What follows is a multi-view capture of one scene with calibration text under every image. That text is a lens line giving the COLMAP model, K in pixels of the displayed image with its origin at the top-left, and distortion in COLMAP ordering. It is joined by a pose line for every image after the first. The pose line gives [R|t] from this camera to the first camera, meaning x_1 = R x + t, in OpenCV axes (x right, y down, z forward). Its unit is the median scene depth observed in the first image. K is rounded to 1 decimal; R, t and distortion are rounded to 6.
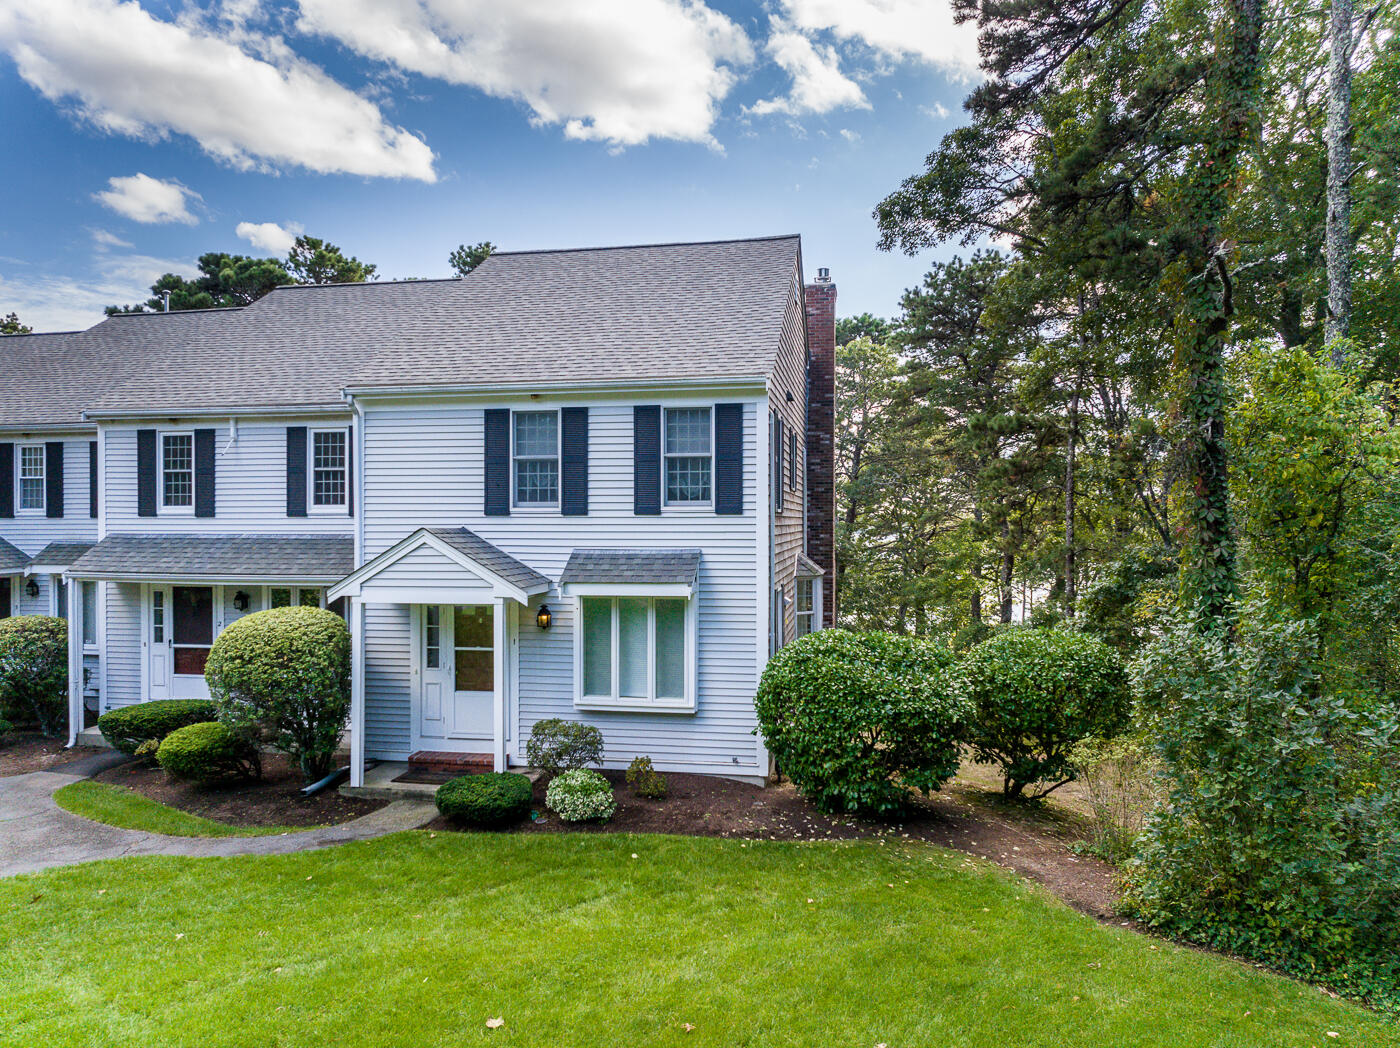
lens RADIAL K [[977.0, 0, 699.6], [0, 977.0, 524.3], [0, 0, 1]] dist [-0.029811, -0.002132]
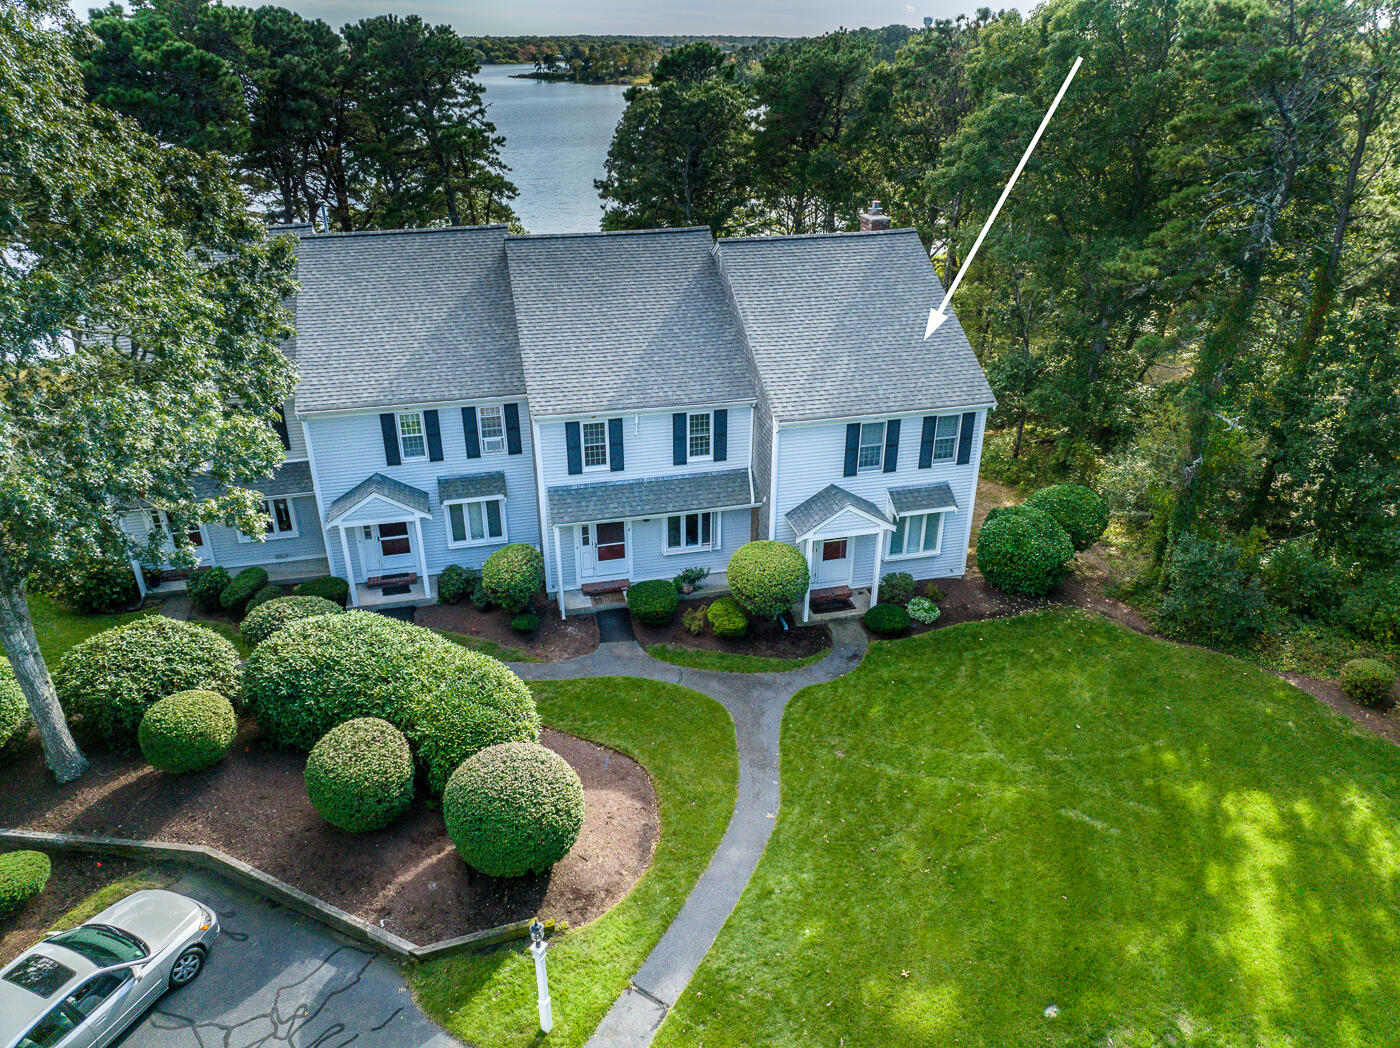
lens RADIAL K [[977.0, 0, 700.1], [0, 977.0, 524.3], [0, 0, 1]] dist [-0.029811, -0.002132]
pose [[0.919490, -0.175381, 0.351824, -0.977514], [-0.000663, 0.894274, 0.447520, -0.651273], [-0.393113, -0.411723, 0.822159, -0.399813]]
